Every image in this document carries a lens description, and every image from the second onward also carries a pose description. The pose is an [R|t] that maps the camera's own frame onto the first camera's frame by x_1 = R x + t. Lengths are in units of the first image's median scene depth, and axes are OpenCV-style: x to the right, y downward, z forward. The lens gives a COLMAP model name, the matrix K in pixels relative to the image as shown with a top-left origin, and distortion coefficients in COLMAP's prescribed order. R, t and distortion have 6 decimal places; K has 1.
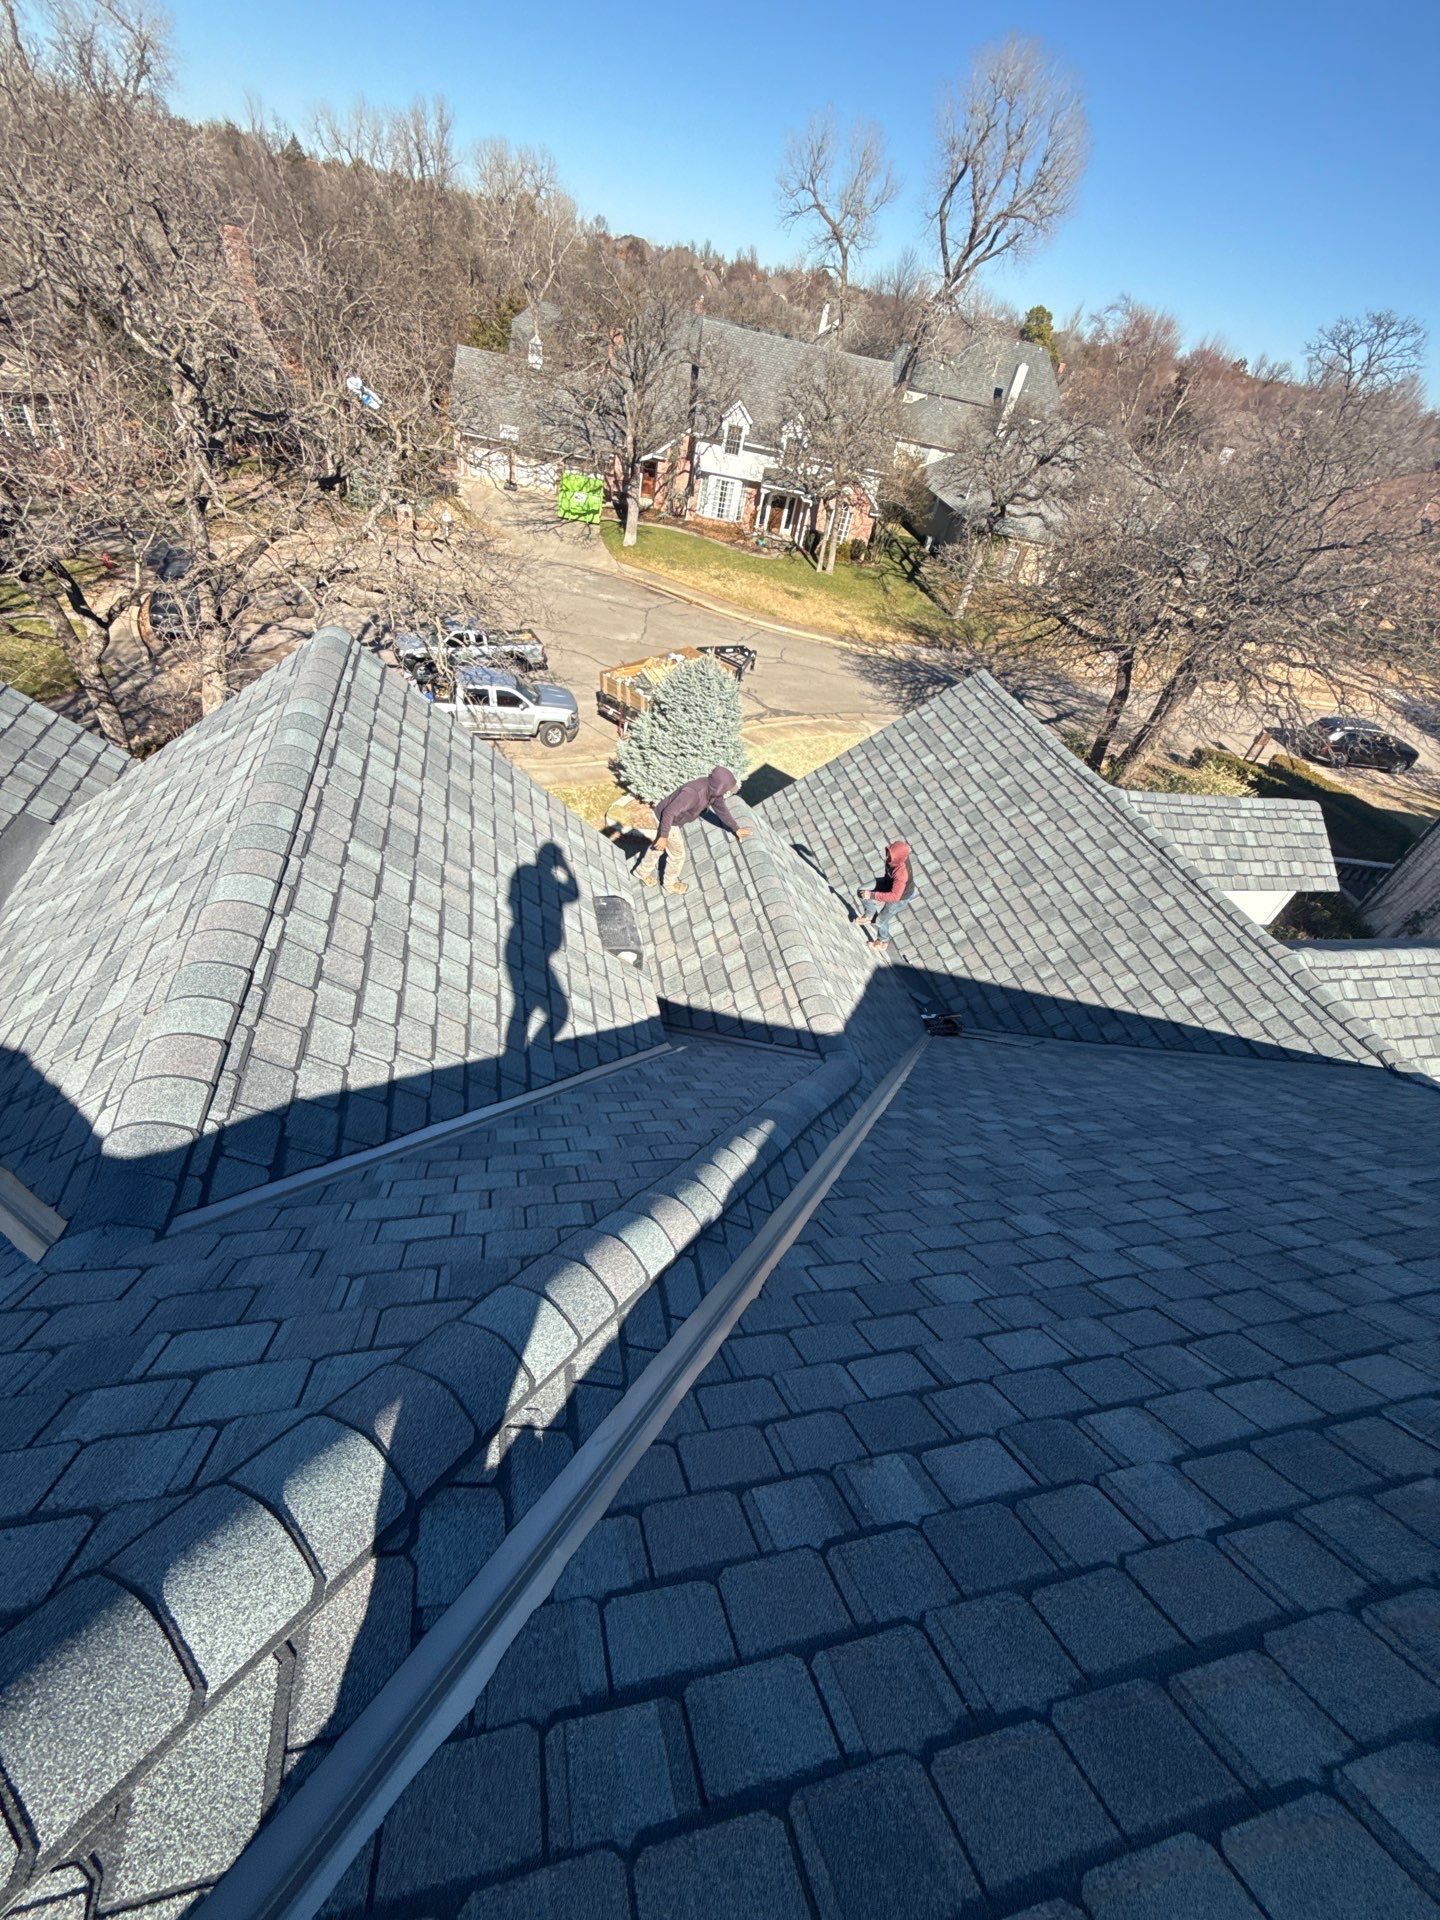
lens RADIAL K [[756.8, 0, 720.0], [0, 756.8, 960.0], [0, 0, 1]] dist [0.002878, 0.000269]
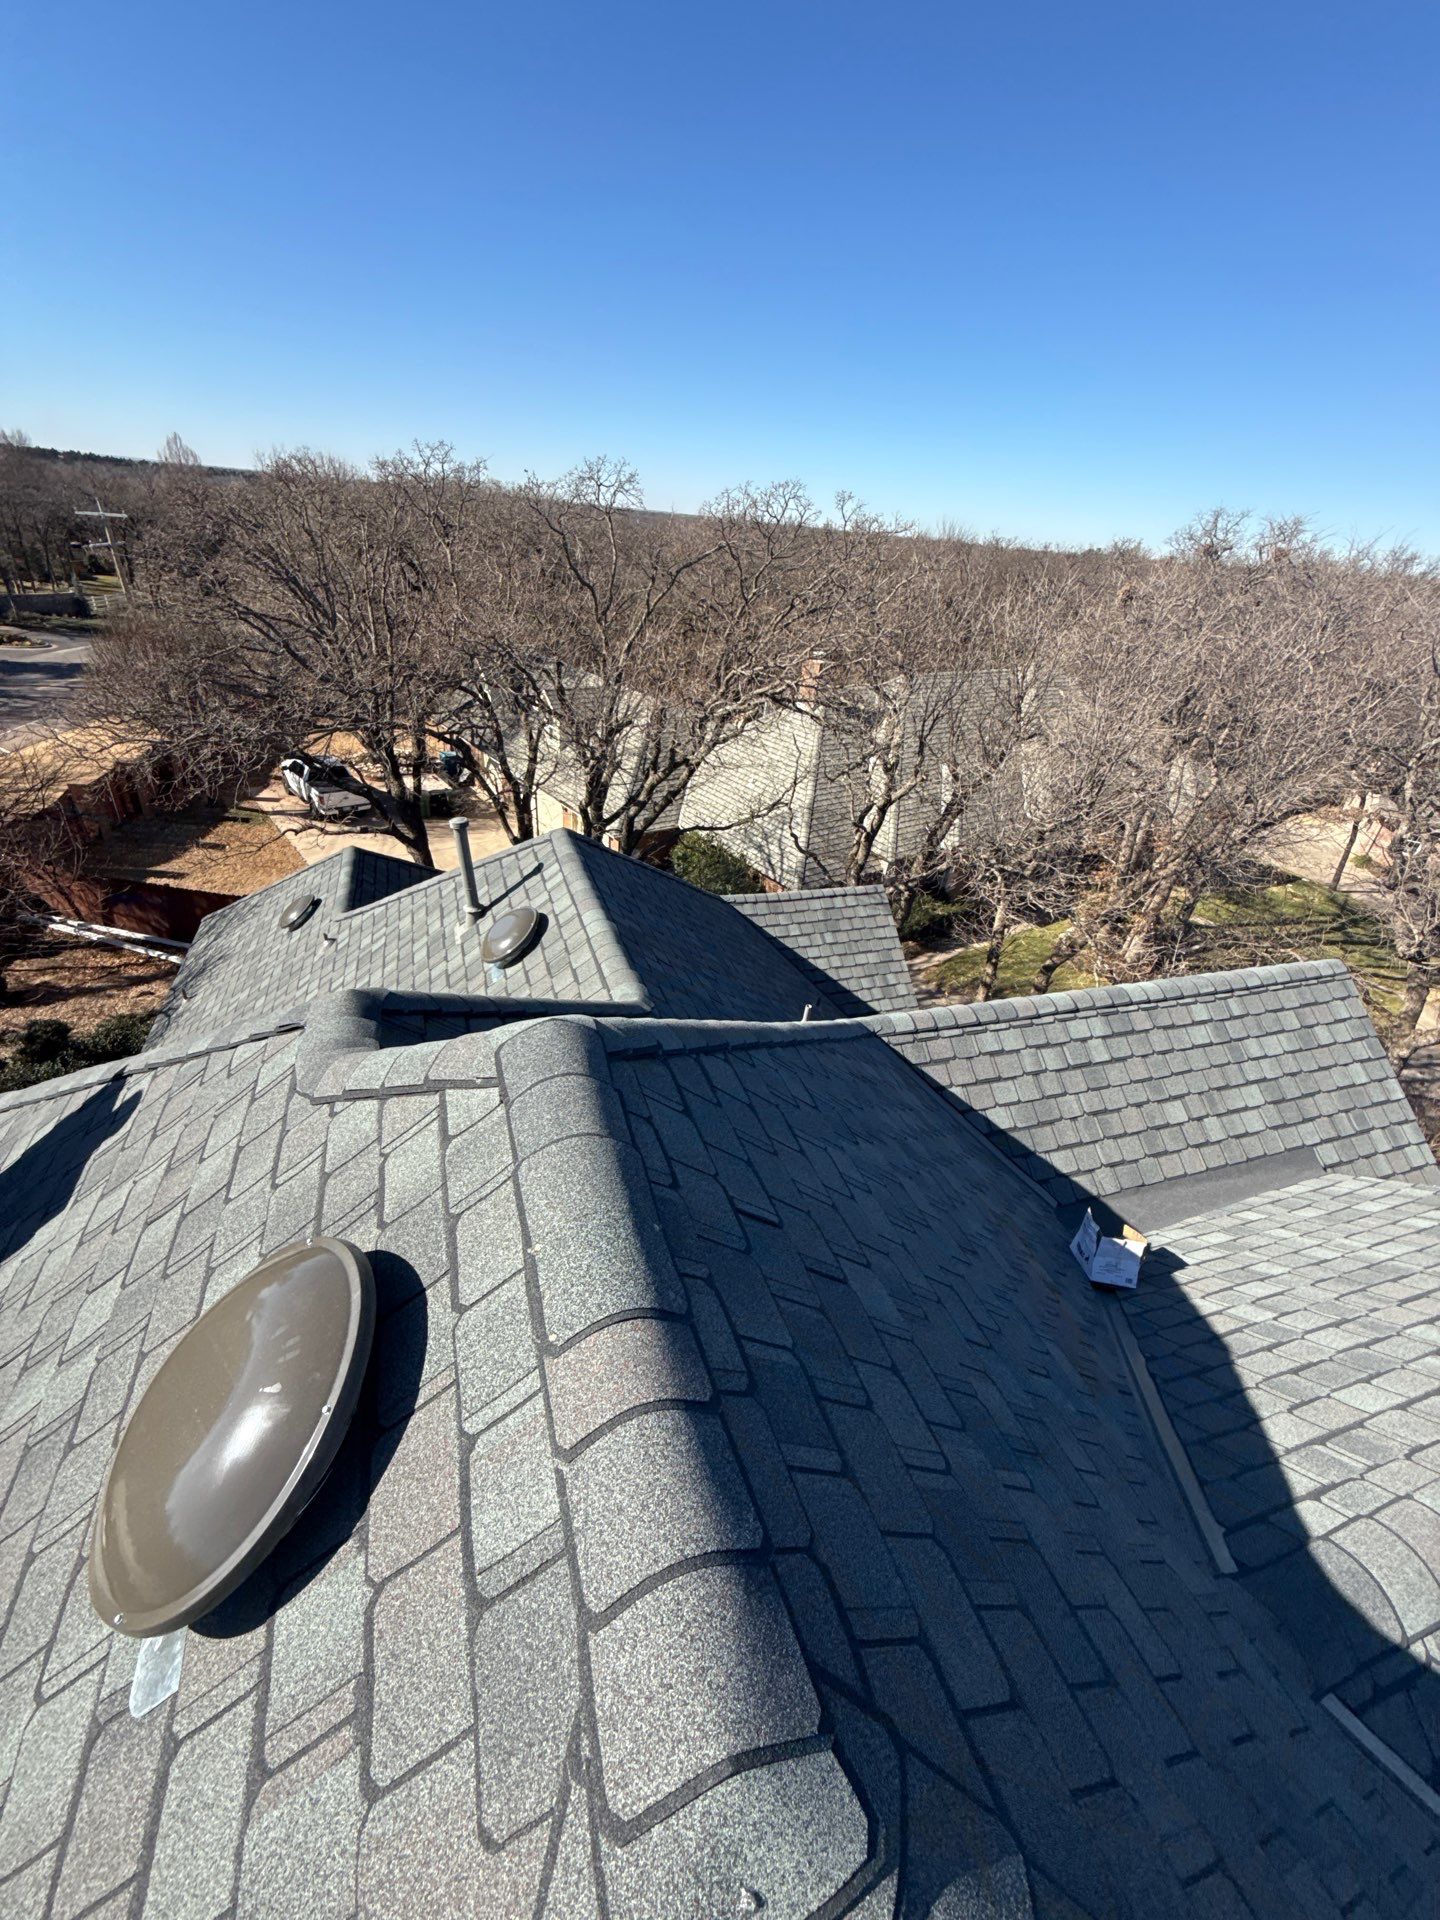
lens RADIAL K [[764.7, 0, 714.0], [0, 764.7, 964.1], [0, 0, 1]] dist [0.000028, 0.000425]
pose [[0.135968, 0.357344, -0.924023, -0.144498], [-0.712565, 0.683263, 0.159384, 0.064378], [0.688306, 0.636755, 0.347533, -0.132139]]
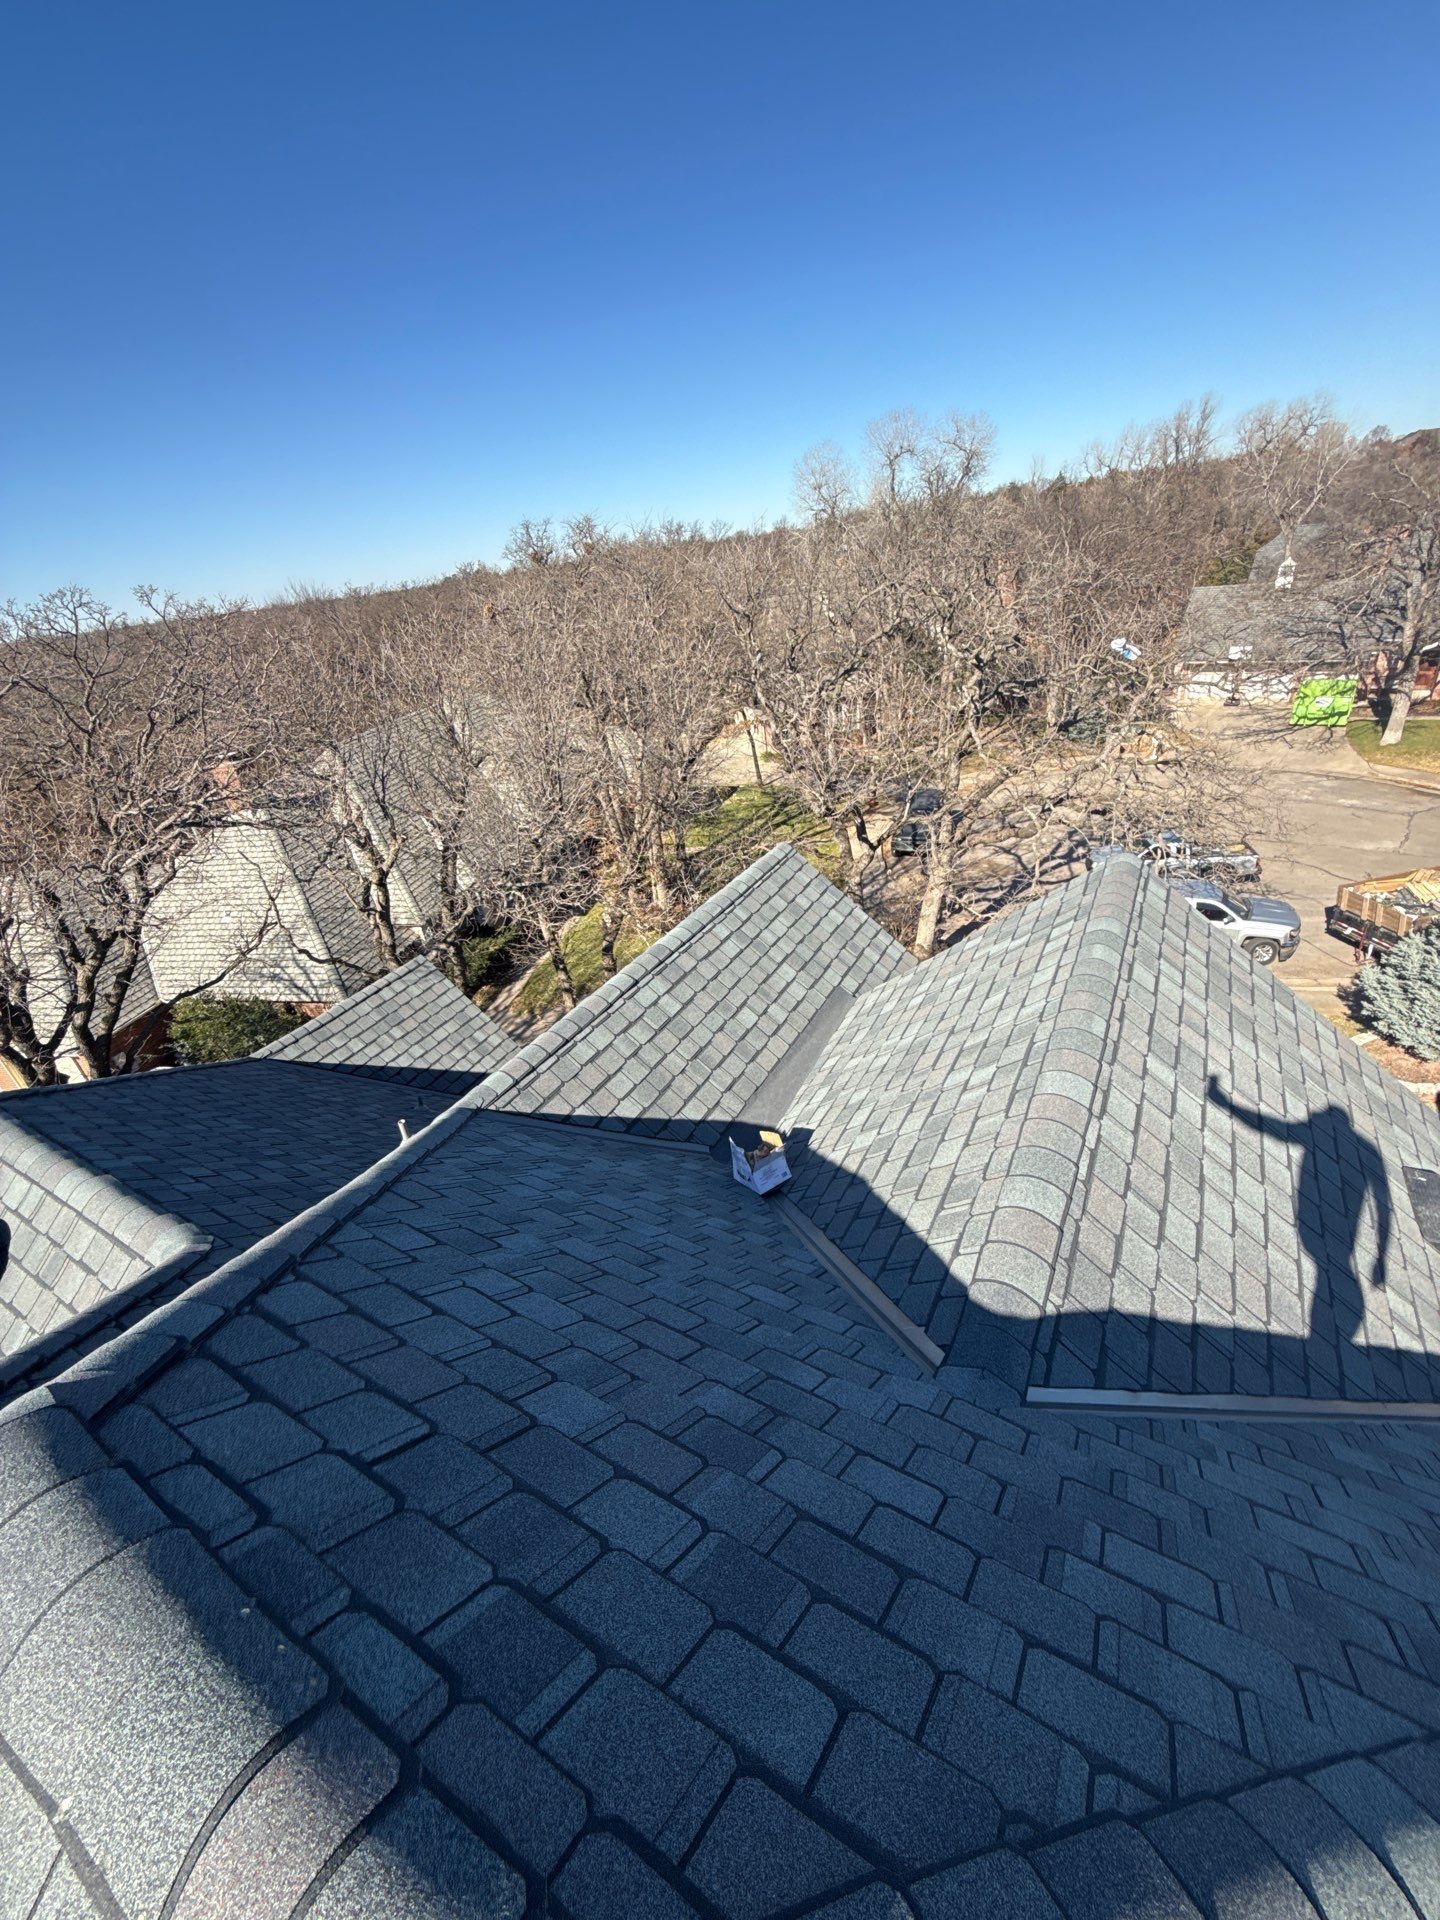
lens RADIAL K [[763.6, 0, 720.0], [0, 763.6, 960.0], [0, 0, 1]] dist [0.007860, -0.000436]
pose [[0.710306, 0.084666, -0.698782, -0.149549], [-0.259276, 0.954409, -0.147914, 0.016802], [0.654401, 0.286242, 0.699875, -0.098857]]
